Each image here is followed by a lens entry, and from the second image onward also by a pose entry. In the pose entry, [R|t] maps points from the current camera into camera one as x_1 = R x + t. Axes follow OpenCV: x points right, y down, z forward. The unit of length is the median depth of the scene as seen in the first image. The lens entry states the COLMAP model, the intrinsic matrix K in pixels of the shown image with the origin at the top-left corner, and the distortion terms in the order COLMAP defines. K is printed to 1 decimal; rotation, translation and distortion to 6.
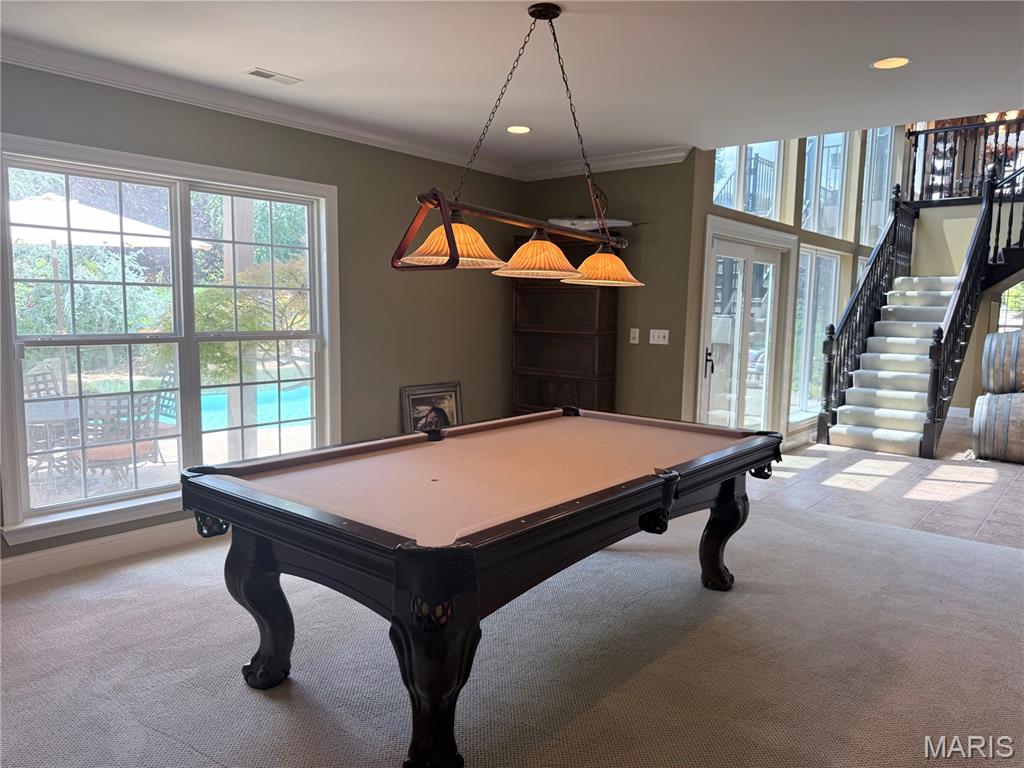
lens RADIAL K [[740.7, 0, 511.0], [0, 740.7, 384.8], [0, 0, 1]] dist [0.026749, -0.003260]
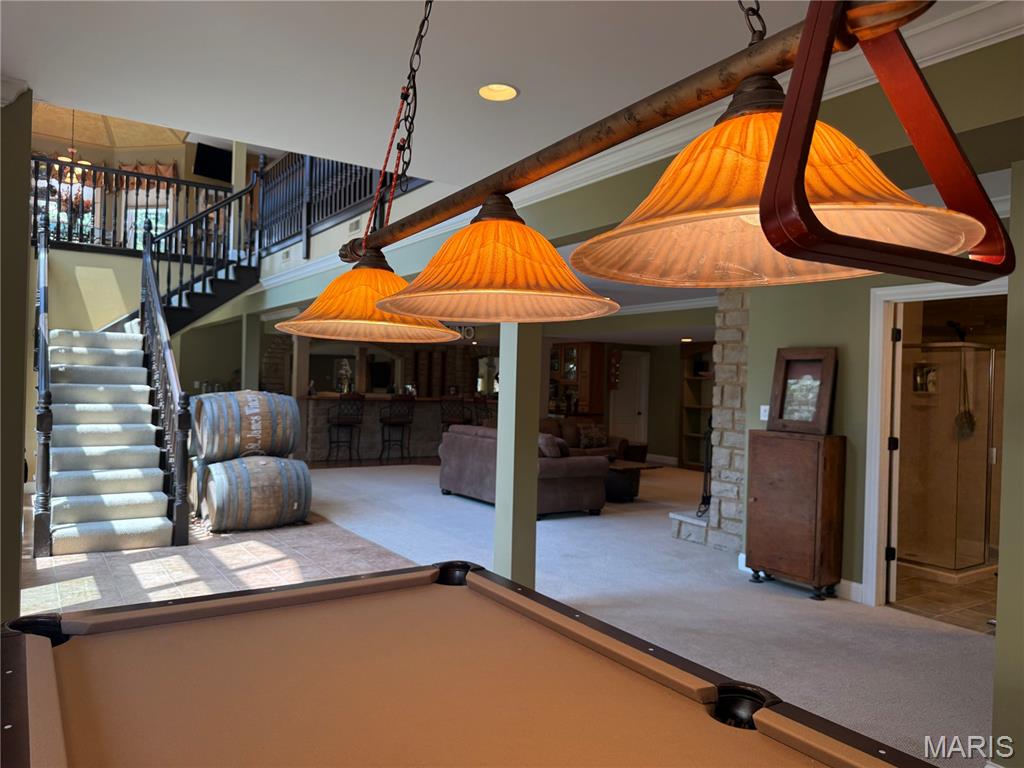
lens RADIAL K [[740.7, 0, 512.0], [0, 740.7, 386.2], [0, 0, 1]] dist [0.026749, -0.003260]
pose [[0.288767, -0.011384, 0.957332, -0.136750], [0.079591, 0.996753, -0.012154, -0.039301], [-0.954085, 0.079705, 0.288735, 0.353961]]
